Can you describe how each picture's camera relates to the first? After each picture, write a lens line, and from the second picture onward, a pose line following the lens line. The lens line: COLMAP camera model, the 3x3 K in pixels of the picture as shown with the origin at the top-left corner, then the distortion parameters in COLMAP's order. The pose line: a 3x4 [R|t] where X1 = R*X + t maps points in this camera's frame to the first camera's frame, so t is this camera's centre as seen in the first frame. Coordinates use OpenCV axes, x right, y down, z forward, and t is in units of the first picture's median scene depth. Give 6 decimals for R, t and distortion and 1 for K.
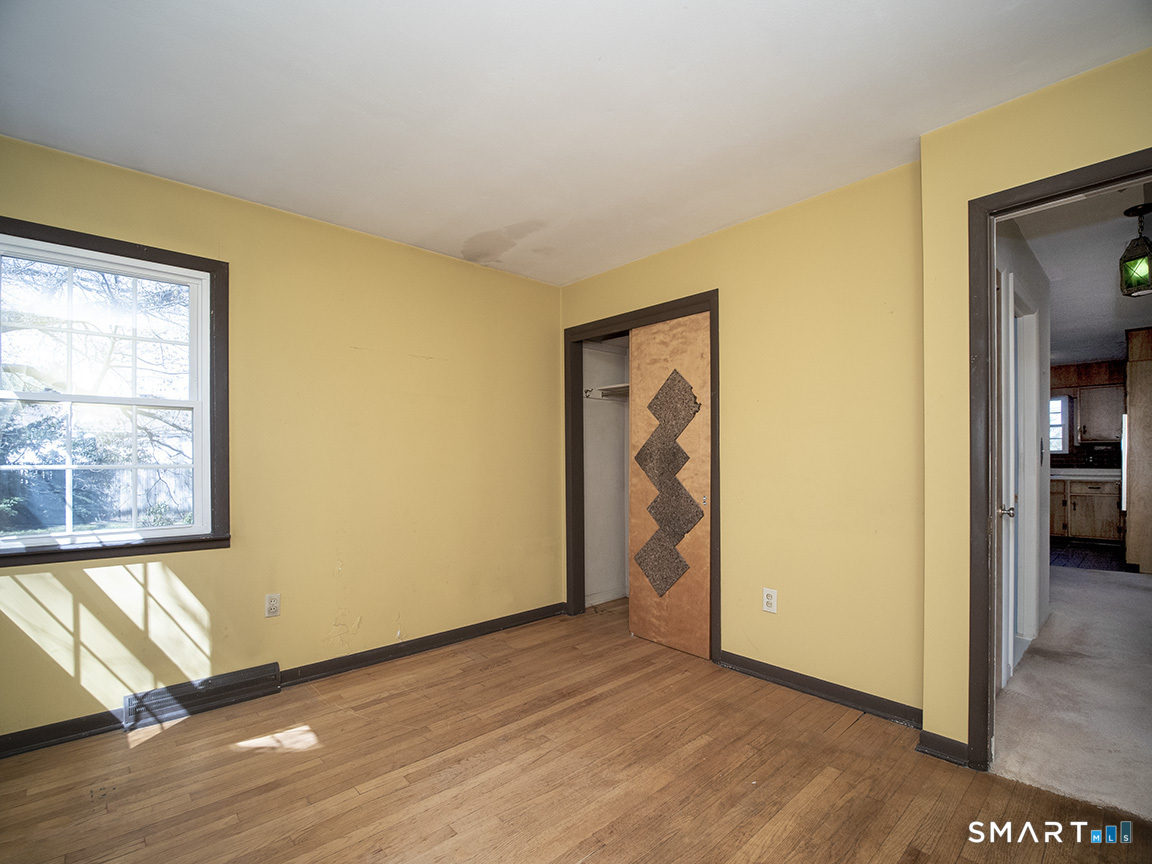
lens RADIAL K [[540.1, 0, 577.0], [0, 540.1, 465.4], [0, 0, 1]] dist [-0.002364, -0.007033]
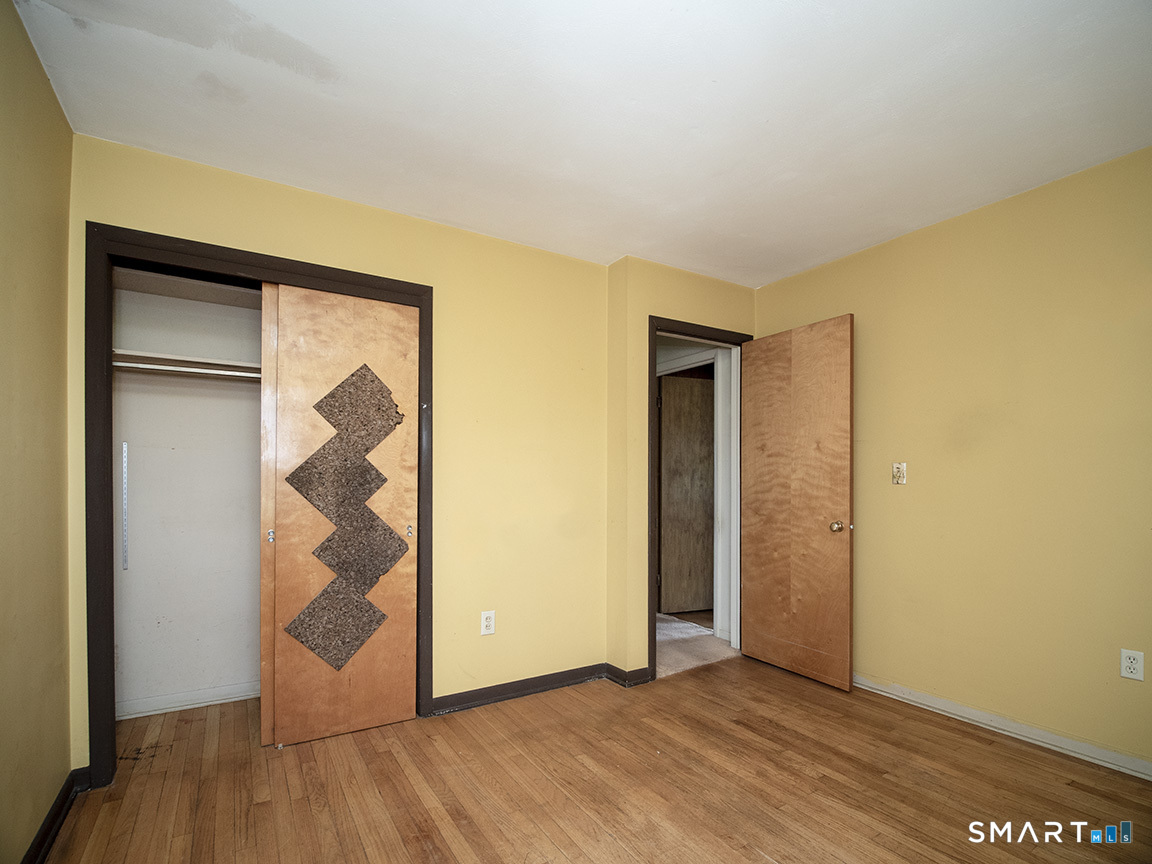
lens RADIAL K [[550.5, 0, 575.5], [0, 550.5, 485.4], [0, 0, 1]] dist [-0.012972, -0.000327]
pose [[0.180172, -0.002805, 0.983631, -0.639294], [0.011662, 0.999932, 0.000715, -0.003175], [-0.983566, 0.011342, 0.180192, 0.680634]]
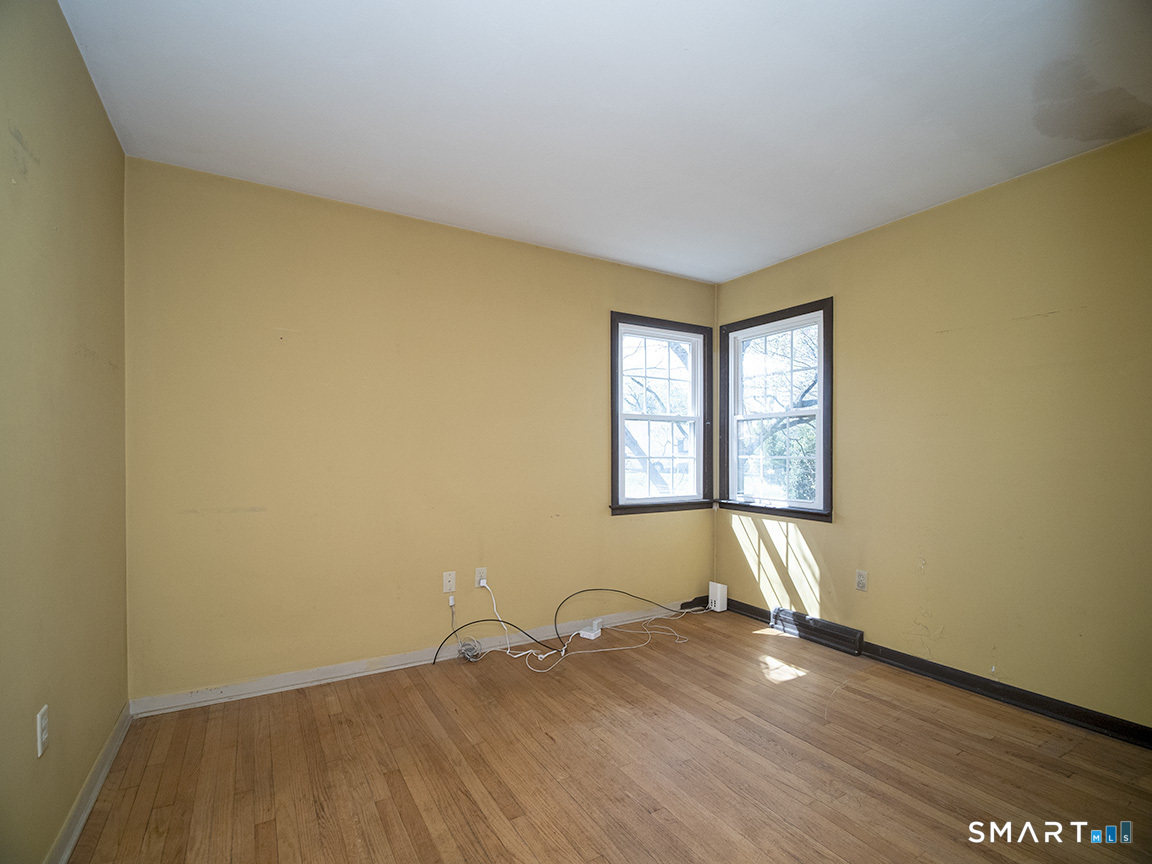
lens RADIAL K [[540.1, 0, 577.0], [0, 540.1, 465.4], [0, 0, 1]] dist [-0.002364, -0.007033]
pose [[-0.201013, 0.028106, -0.979185, 0.672530], [-0.011437, 0.999453, 0.031035, -0.013295], [0.979522, 0.017437, -0.200581, 0.637442]]
